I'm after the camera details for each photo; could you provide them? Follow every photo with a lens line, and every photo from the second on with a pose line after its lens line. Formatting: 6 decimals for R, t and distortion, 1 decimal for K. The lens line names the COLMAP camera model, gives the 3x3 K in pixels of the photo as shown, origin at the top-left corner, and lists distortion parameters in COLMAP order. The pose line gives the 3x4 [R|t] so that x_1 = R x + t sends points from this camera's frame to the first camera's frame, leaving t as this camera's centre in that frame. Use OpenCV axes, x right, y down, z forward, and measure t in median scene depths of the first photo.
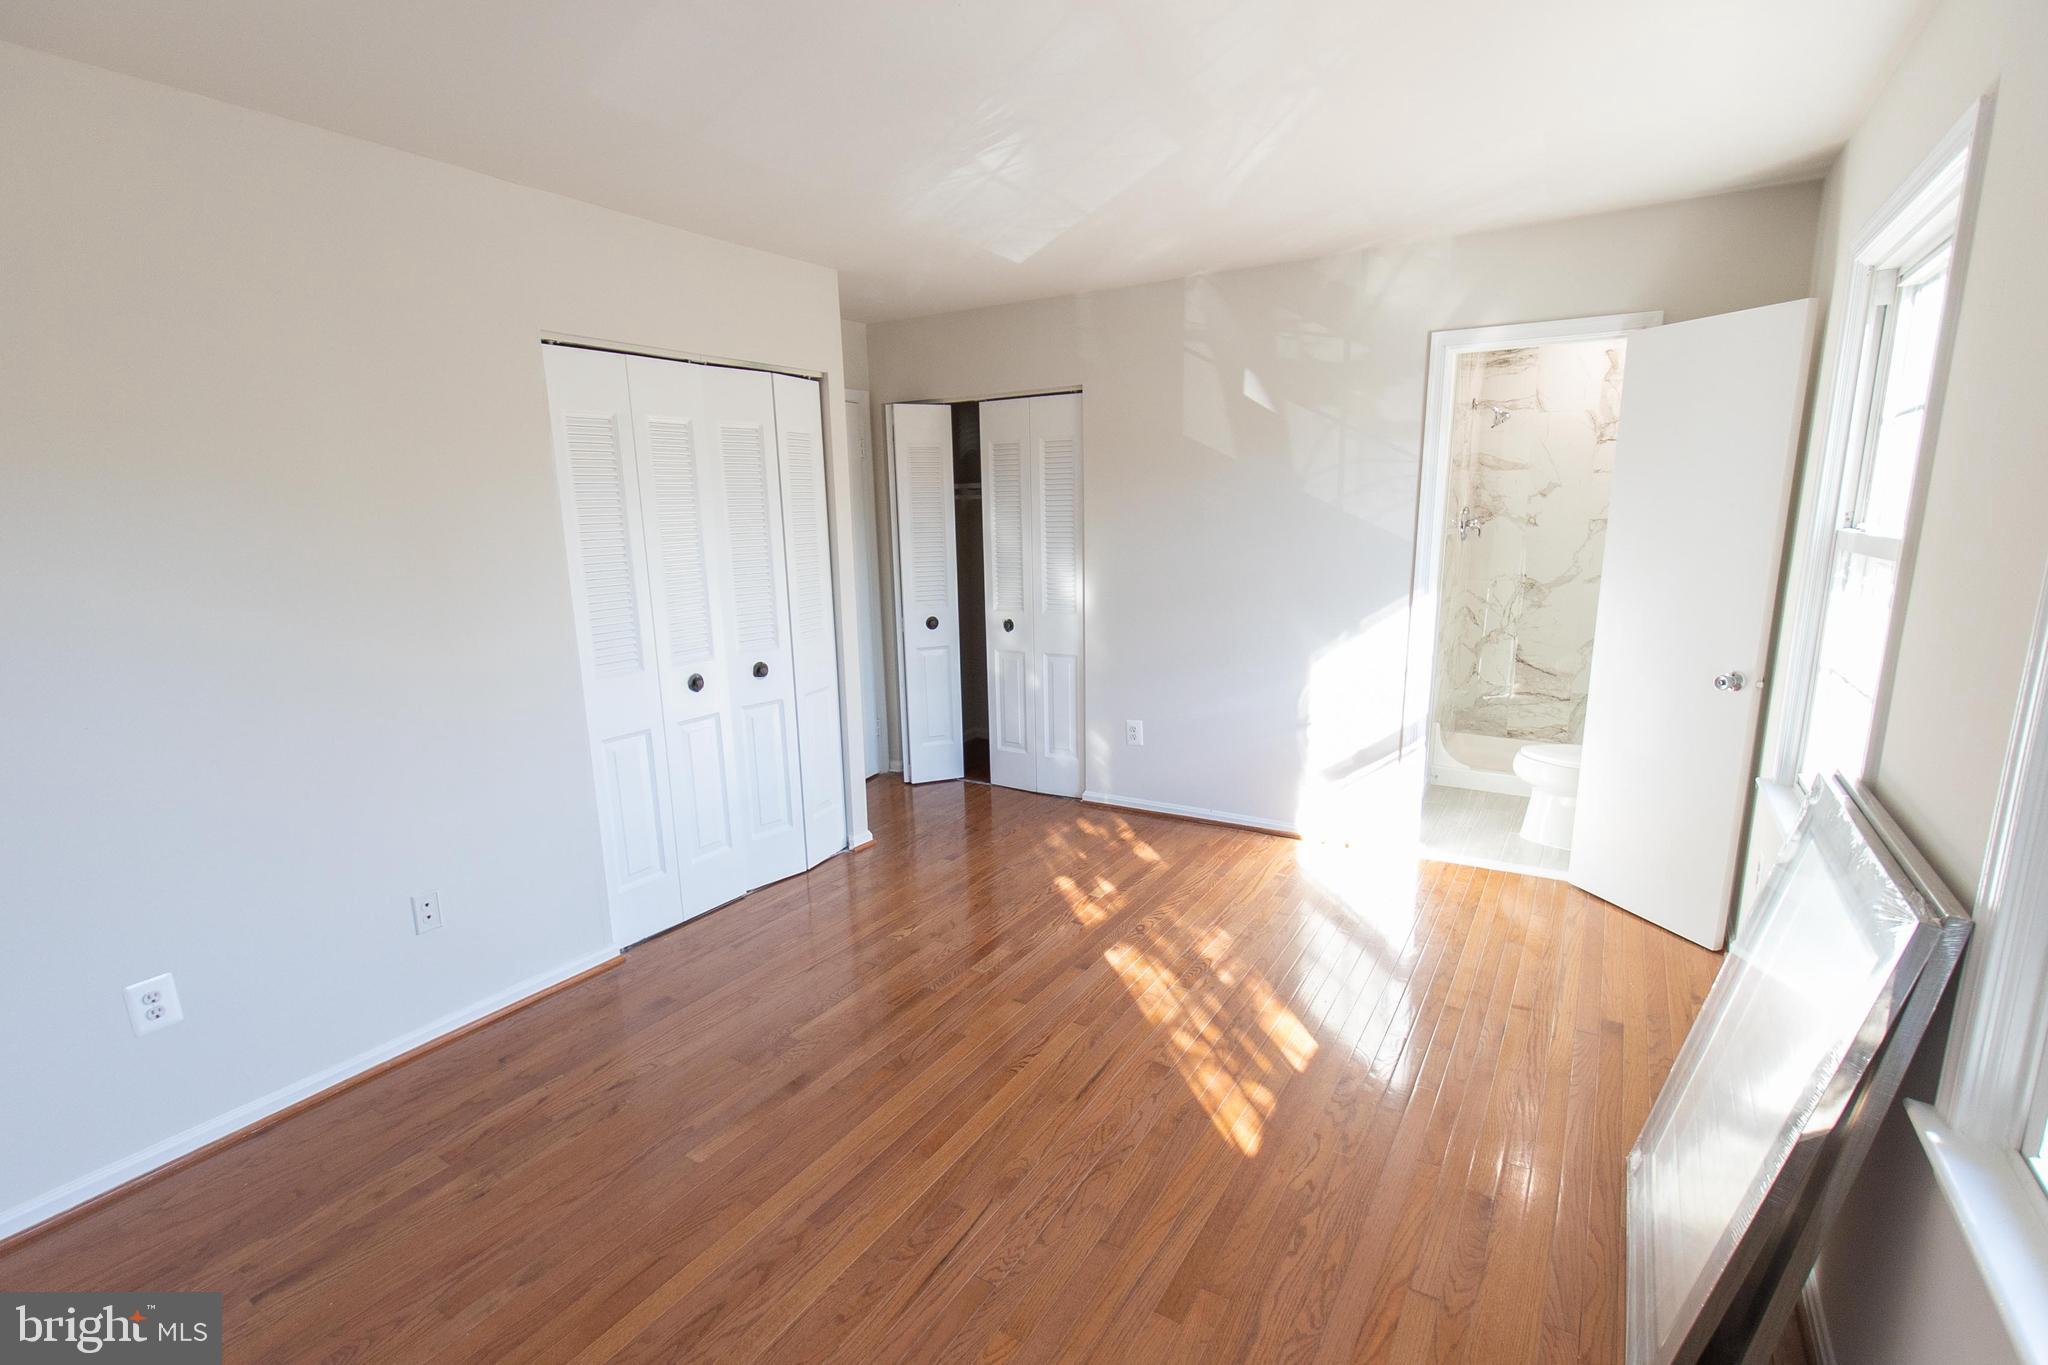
lens RADIAL K [[949.8, 0, 1025.0], [0, 949.8, 706.9], [0, 0, 1]] dist [0.008409, -0.008097]
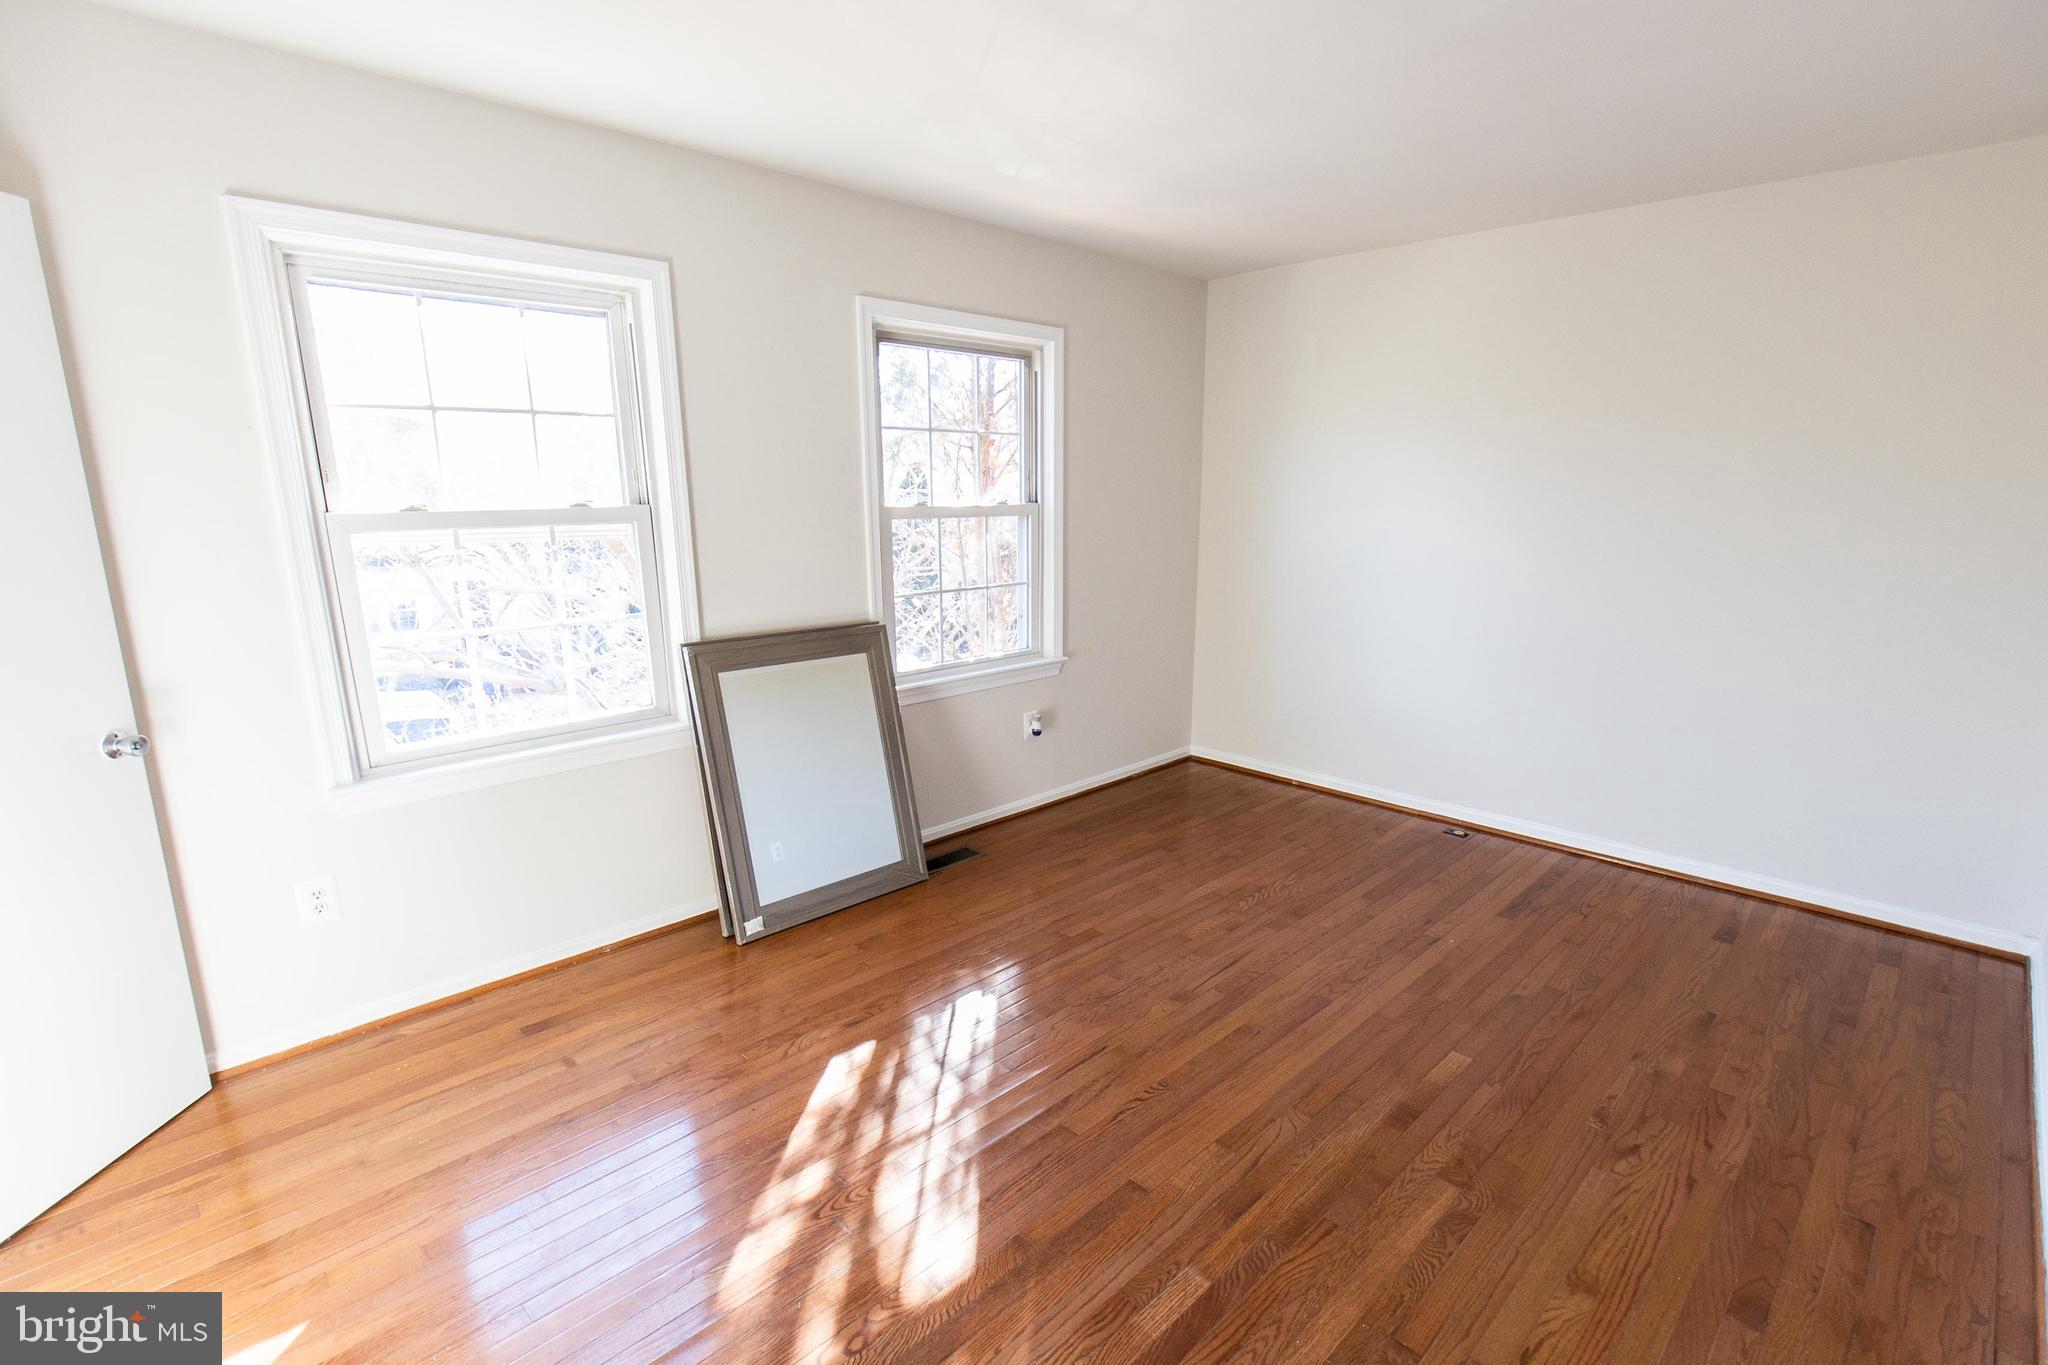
lens RADIAL K [[949.8, 0, 1025.0], [0, 949.8, 711.0], [0, 0, 1]] dist [0.008409, -0.008097]
pose [[-0.971327, -0.035097, 0.235145, -0.058712], [0.068446, 0.905889, 0.417947, -0.230881], [-0.227684, 0.422058, -0.877512, 1.135230]]
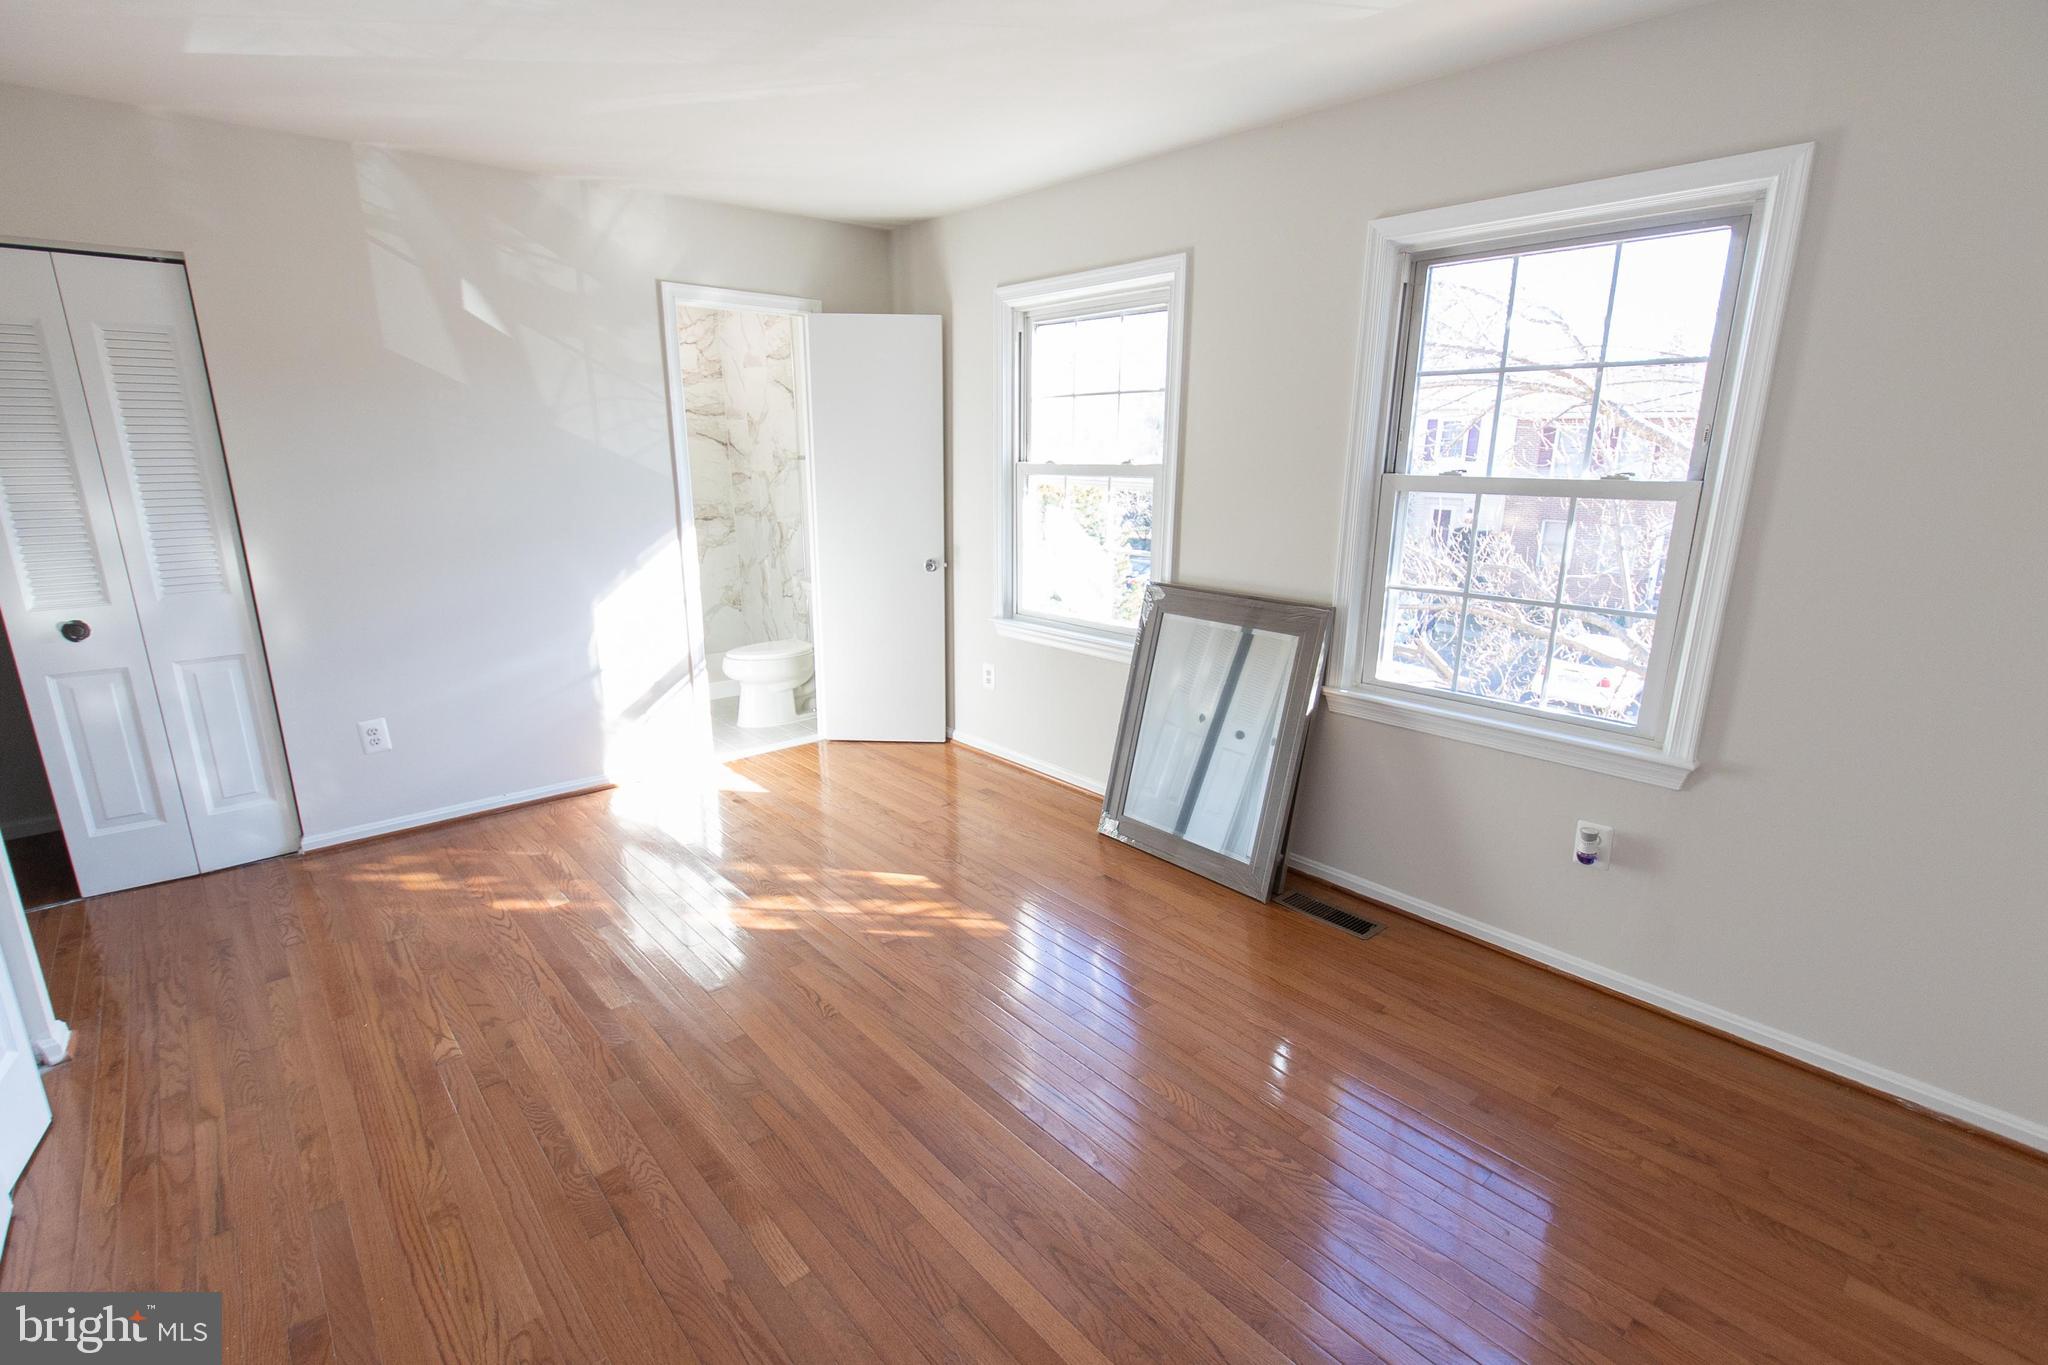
lens RADIAL K [[949.8, 0, 1021.2], [0, 949.8, 702.5], [0, 0, 1]] dist [0.008409, -0.008097]
pose [[0.293438, -0.229966, 0.927906, -0.533210], [0.189380, 0.965382, 0.179365, -0.046580], [-0.937032, 0.123094, 0.326831, 0.307076]]
